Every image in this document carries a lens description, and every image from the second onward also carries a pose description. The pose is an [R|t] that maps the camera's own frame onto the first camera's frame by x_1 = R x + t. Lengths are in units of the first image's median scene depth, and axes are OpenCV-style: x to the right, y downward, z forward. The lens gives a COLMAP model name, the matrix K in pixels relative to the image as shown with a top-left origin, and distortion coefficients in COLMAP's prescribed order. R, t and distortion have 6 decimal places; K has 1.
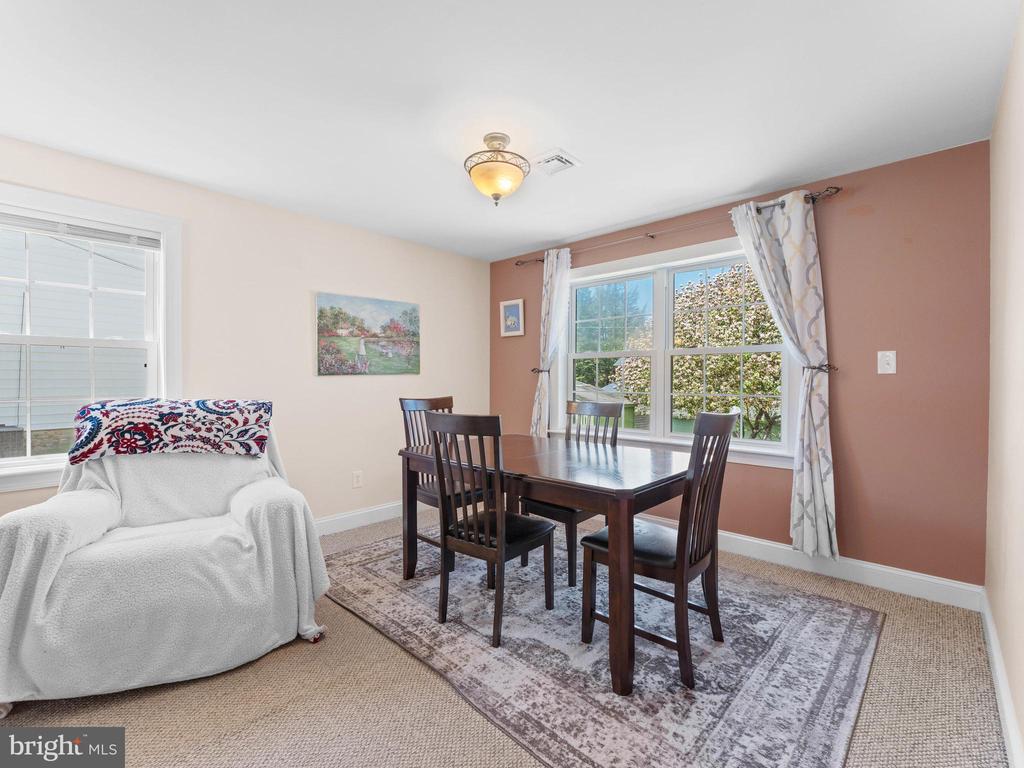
lens RADIAL K [[464.1, 0, 500.0], [0, 464.1, 381.7], [0, 0, 1]] dist [-0.006861, -0.000303]
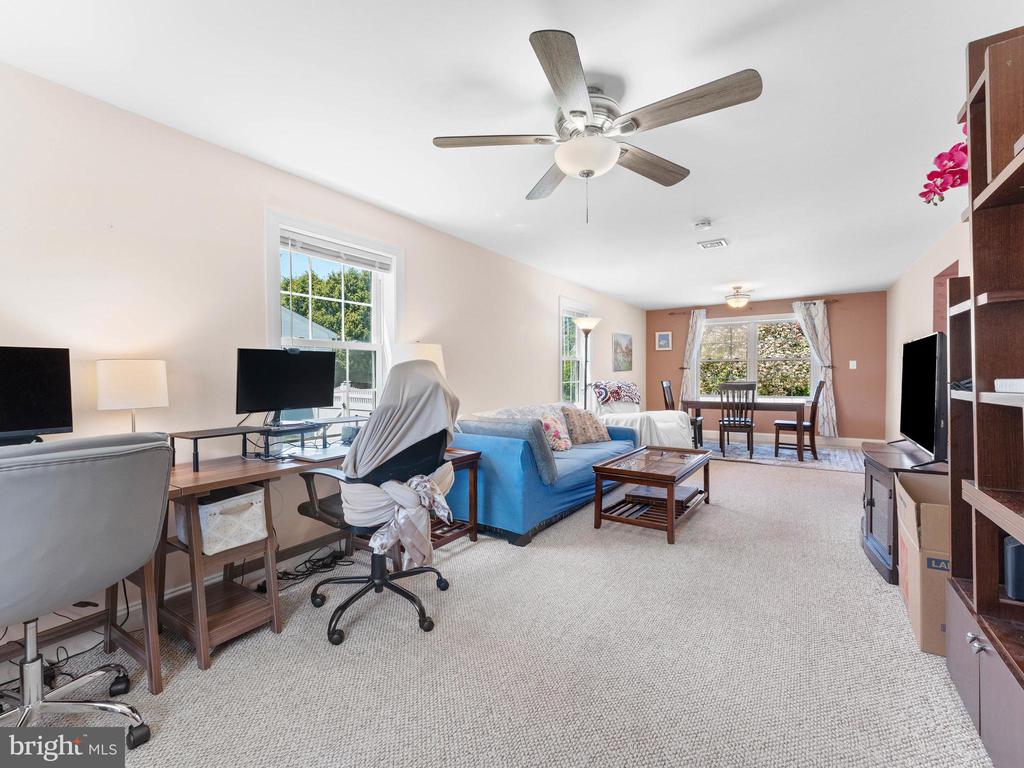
lens RADIAL K [[453.0, 0, 503.6], [0, 453.0, 383.8], [0, 0, 1]] dist [-0.002130, -0.000803]
pose [[0.985369, -0.012978, 0.169940, -1.529953], [0.010521, 0.999827, 0.015349, 0.007224], [-0.170110, -0.013336, 0.985335, -1.193490]]
